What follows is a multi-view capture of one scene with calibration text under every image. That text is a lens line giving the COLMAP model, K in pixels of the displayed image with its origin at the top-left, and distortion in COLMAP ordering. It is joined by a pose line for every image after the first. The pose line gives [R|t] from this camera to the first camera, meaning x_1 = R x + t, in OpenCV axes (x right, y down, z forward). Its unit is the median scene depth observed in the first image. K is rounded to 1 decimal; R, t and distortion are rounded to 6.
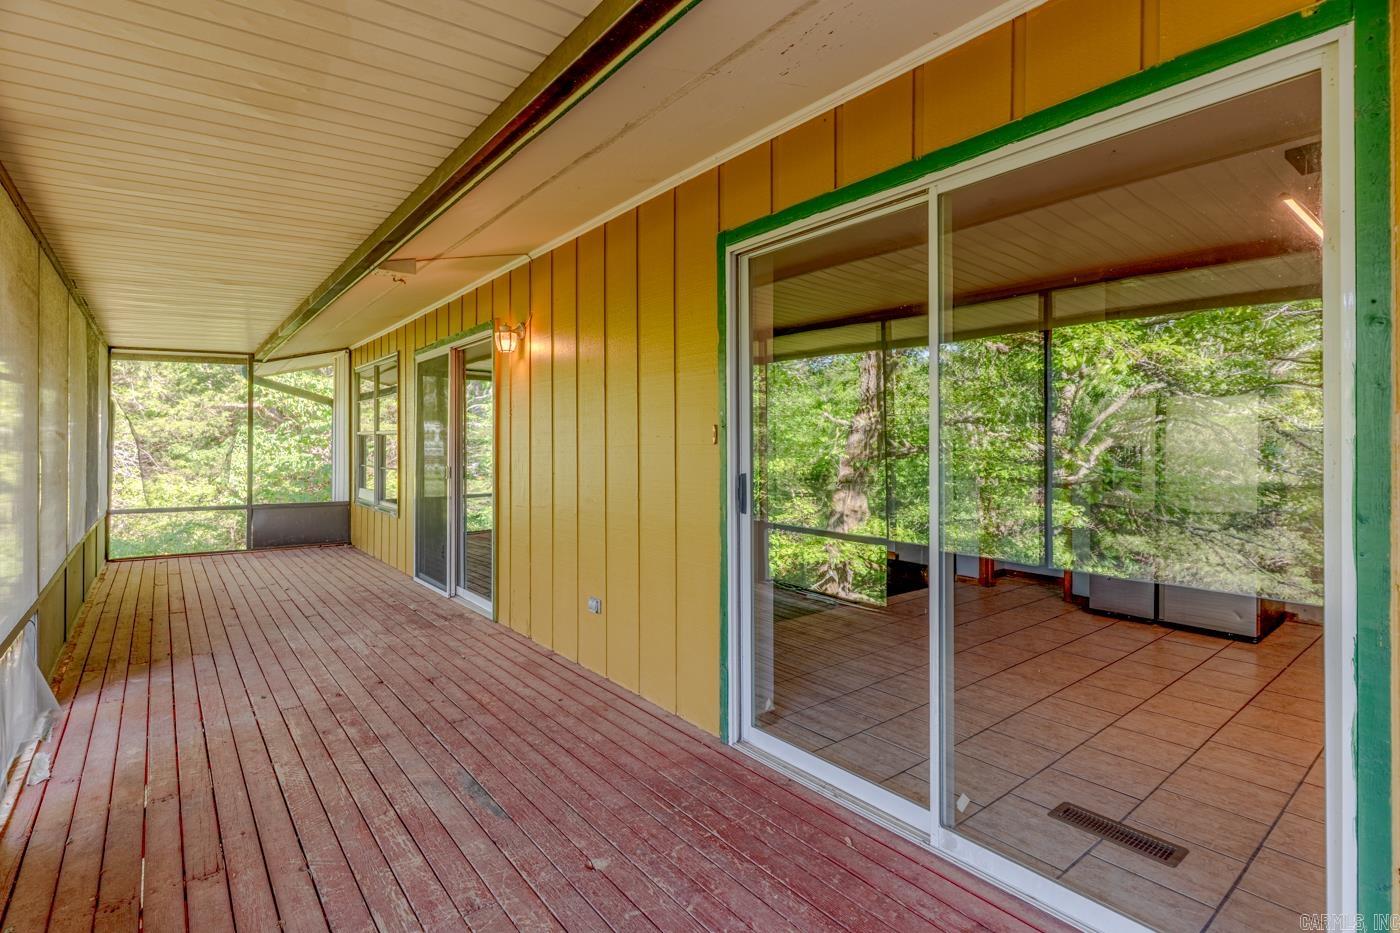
lens RADIAL K [[676.2, 0, 690.1], [0, 676.2, 437.7], [0, 0, 1]] dist [0.003289, -0.000246]
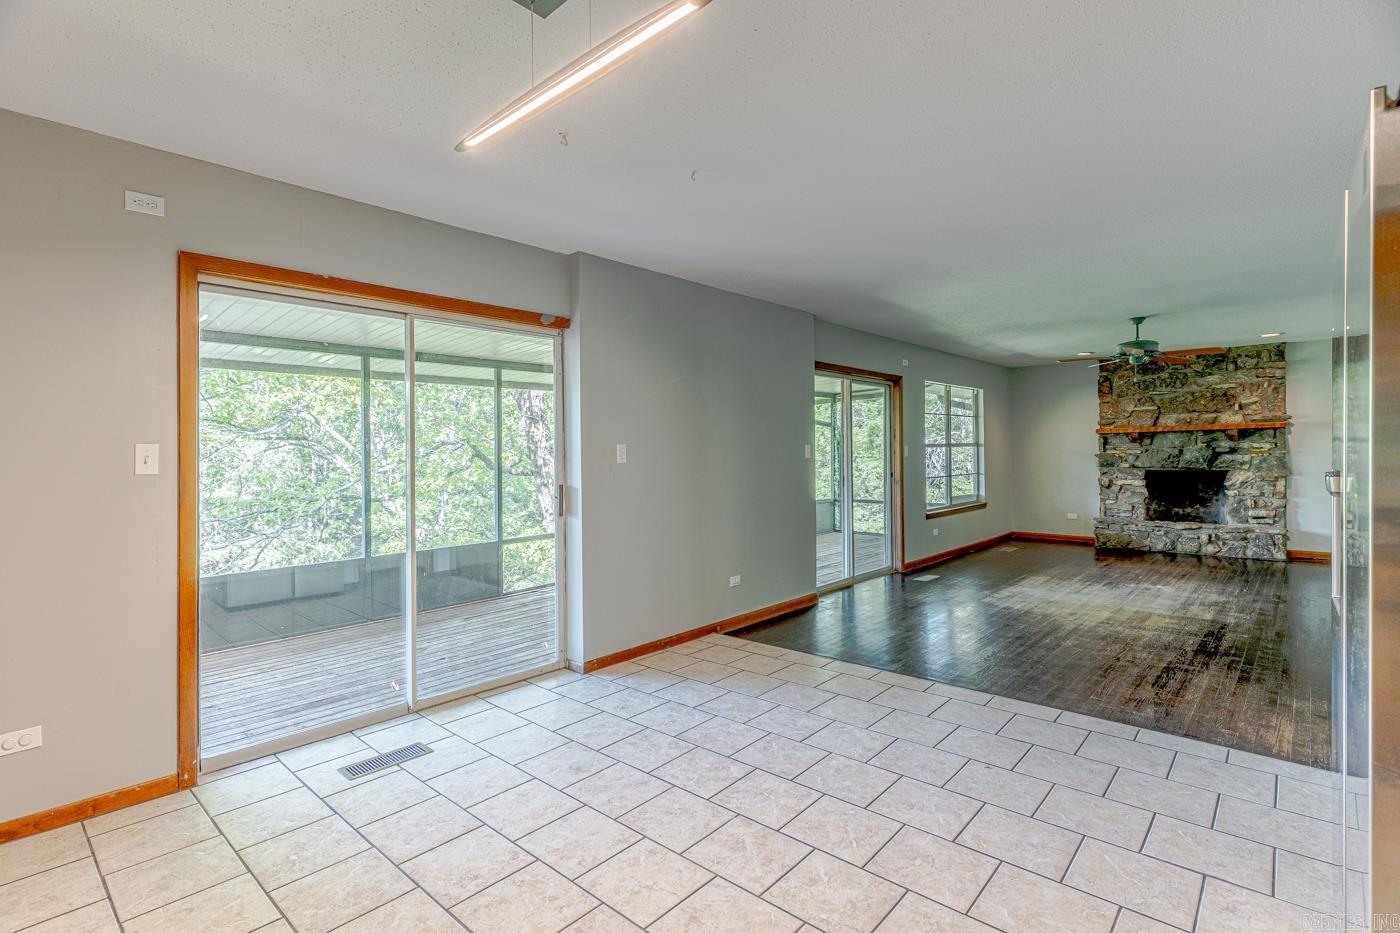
lens RADIAL K [[666.8, 0, 690.2], [0, 666.8, 458.4], [0, 0, 1]] dist [0.001830, 0.000561]
pose [[0.156996, 0.000521, -0.987599, 1.109204], [0.026268, 0.999644, 0.004703, -0.008568], [0.987250, -0.026681, 0.156927, 0.761373]]
